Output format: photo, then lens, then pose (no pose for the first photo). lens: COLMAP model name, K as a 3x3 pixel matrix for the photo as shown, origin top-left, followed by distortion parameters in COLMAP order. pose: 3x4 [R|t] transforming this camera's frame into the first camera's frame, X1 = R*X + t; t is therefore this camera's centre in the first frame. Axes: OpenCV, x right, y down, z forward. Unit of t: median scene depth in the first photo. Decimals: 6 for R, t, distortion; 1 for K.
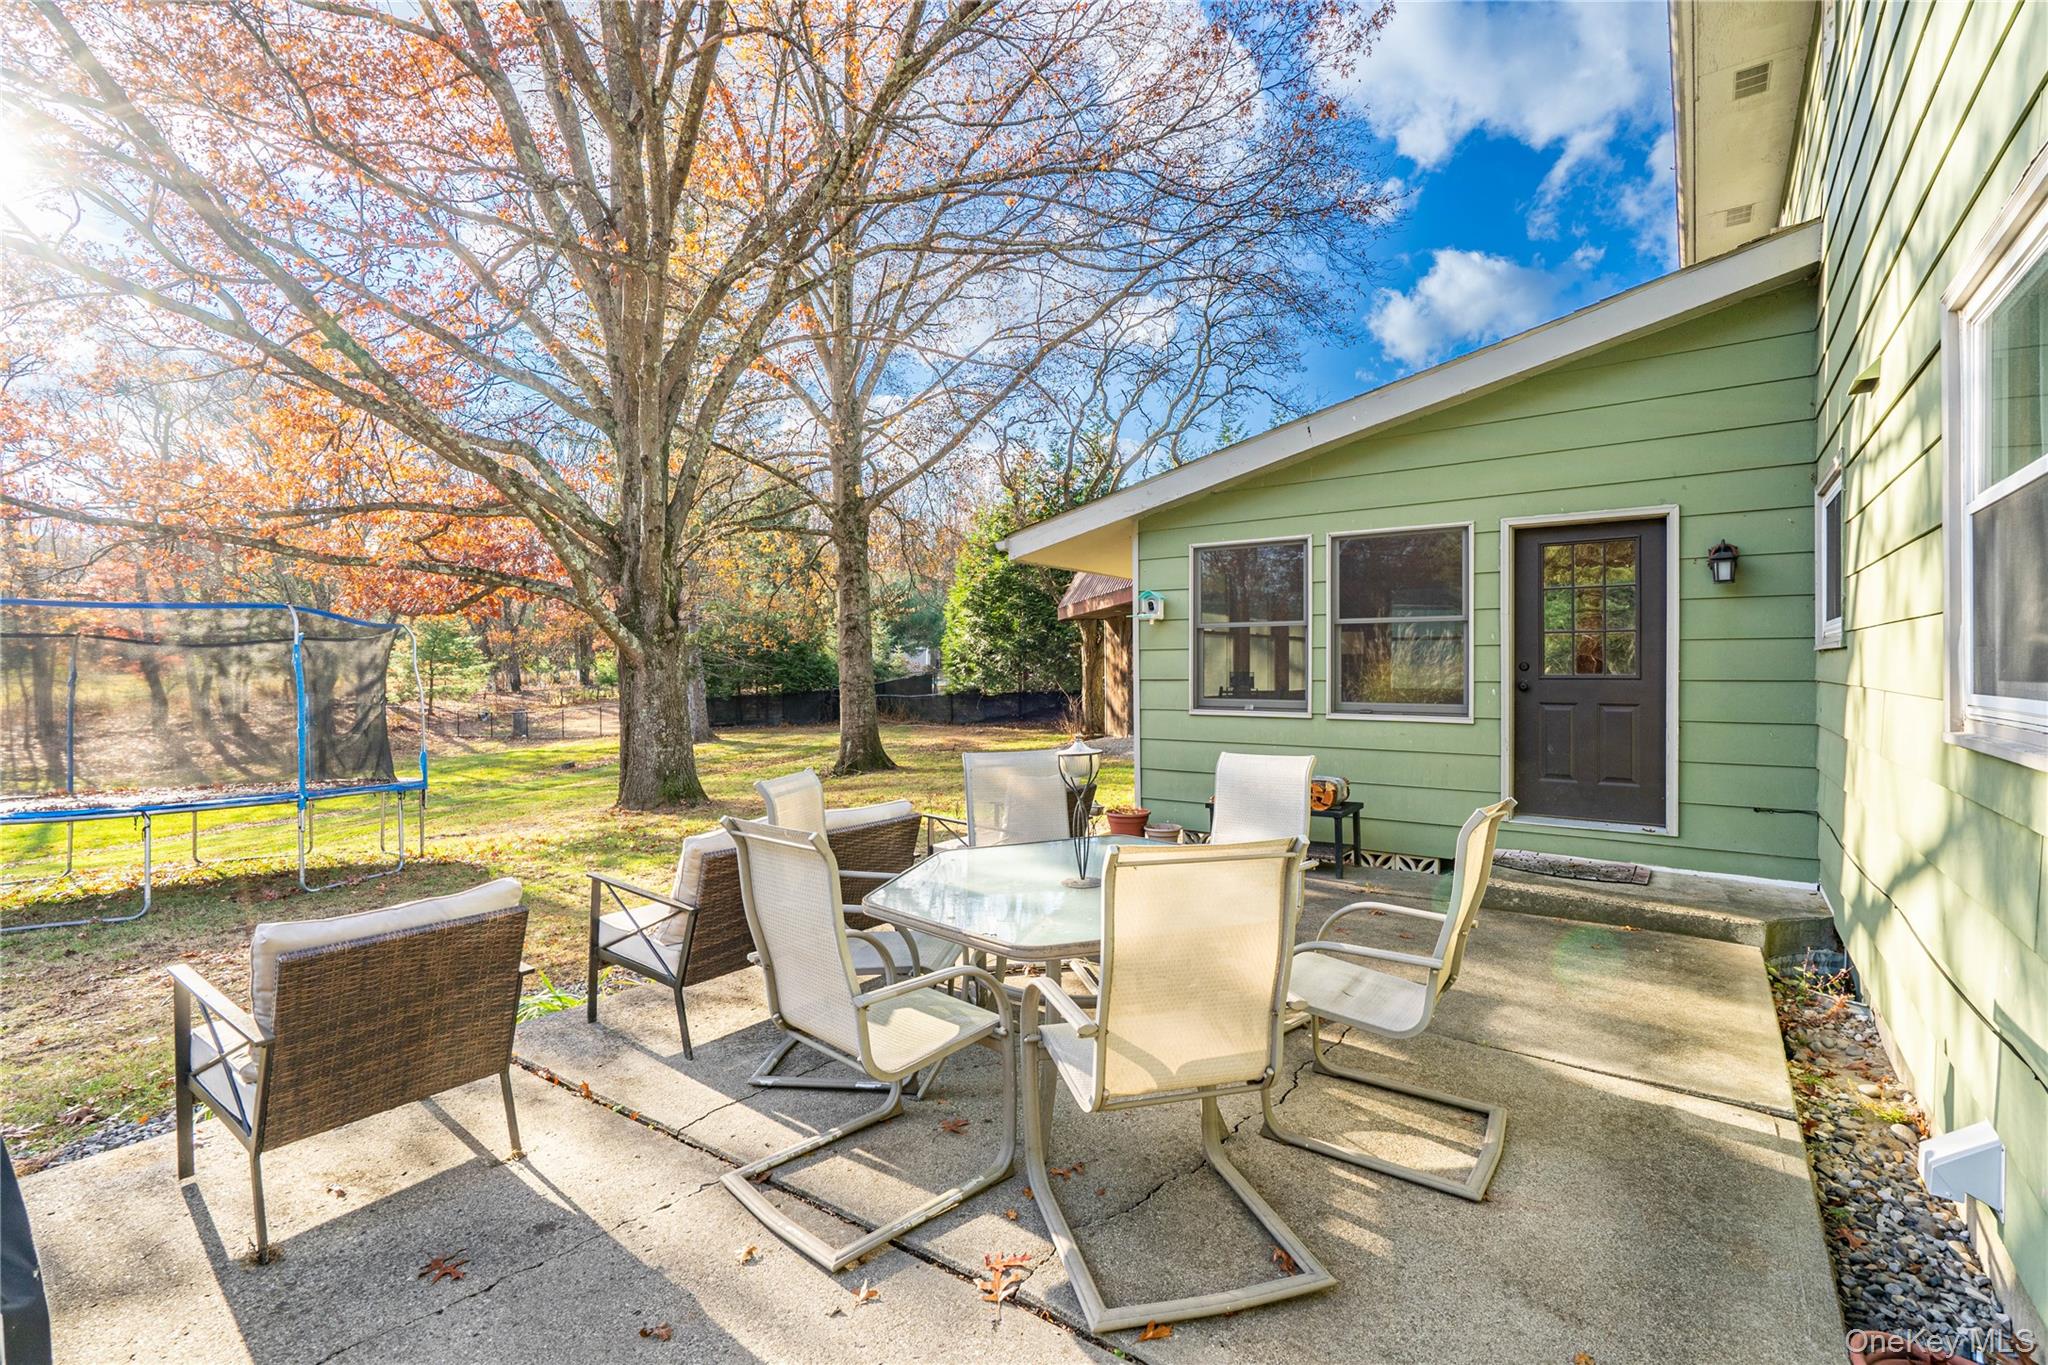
lens RADIAL K [[918.6, 0, 1016.6], [0, 918.6, 678.9], [0, 0, 1]] dist [-0.012389, 0.000278]
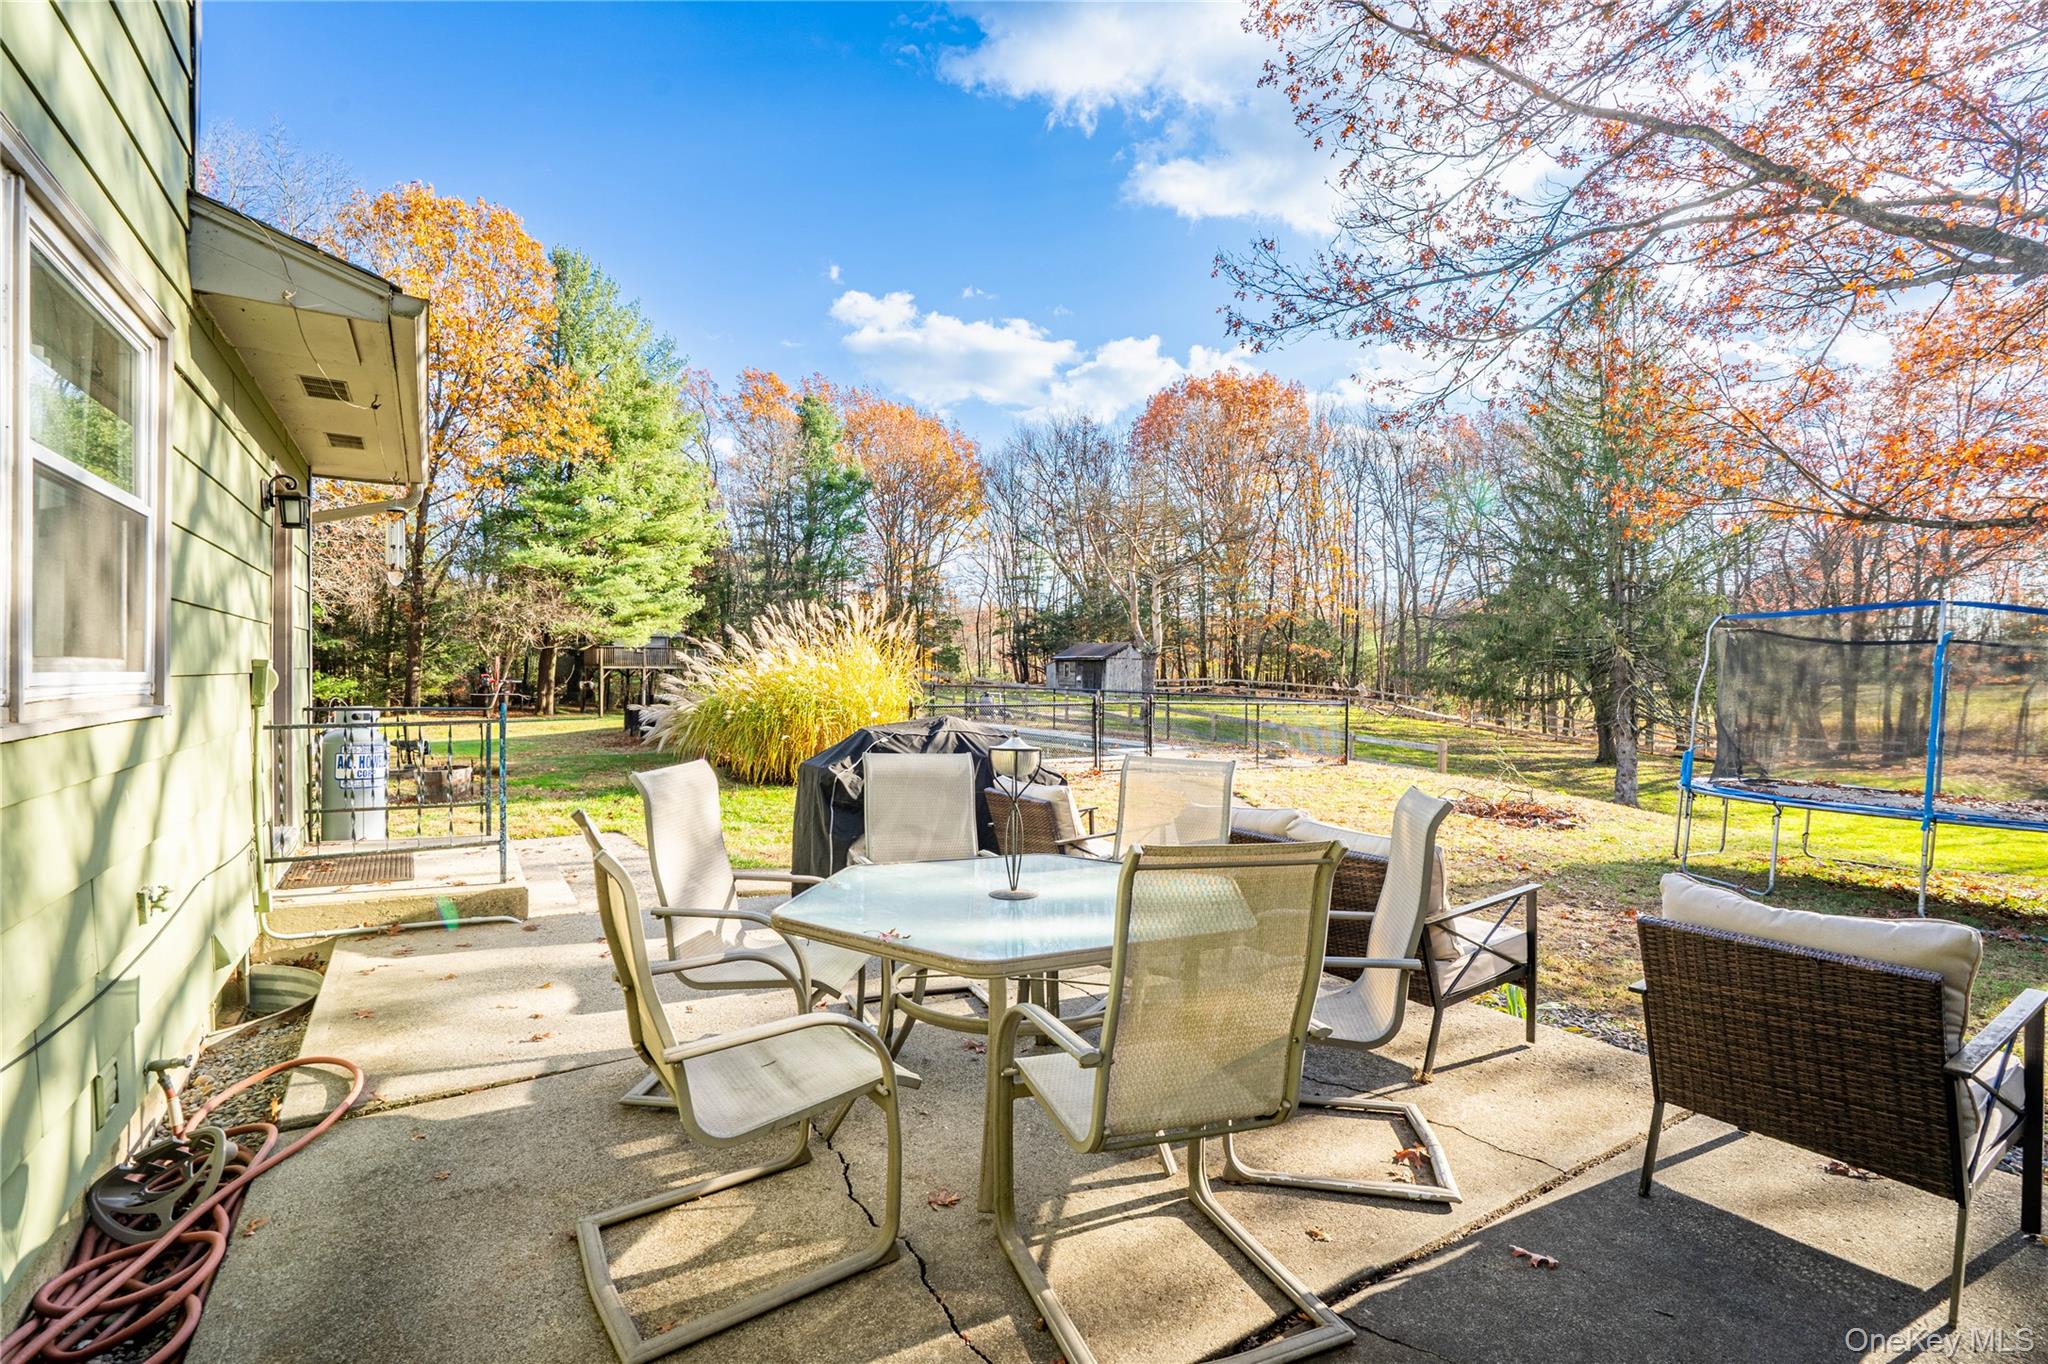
lens RADIAL K [[918.6, 0, 1016.6], [0, 918.6, 678.4], [0, 0, 1]] dist [-0.012389, 0.000278]
pose [[-0.366005, 0.002916, -0.930608, 1.042092], [-0.013306, 0.999876, 0.008367, 0.002697], [0.930518, 0.015445, -0.365921, 1.510398]]
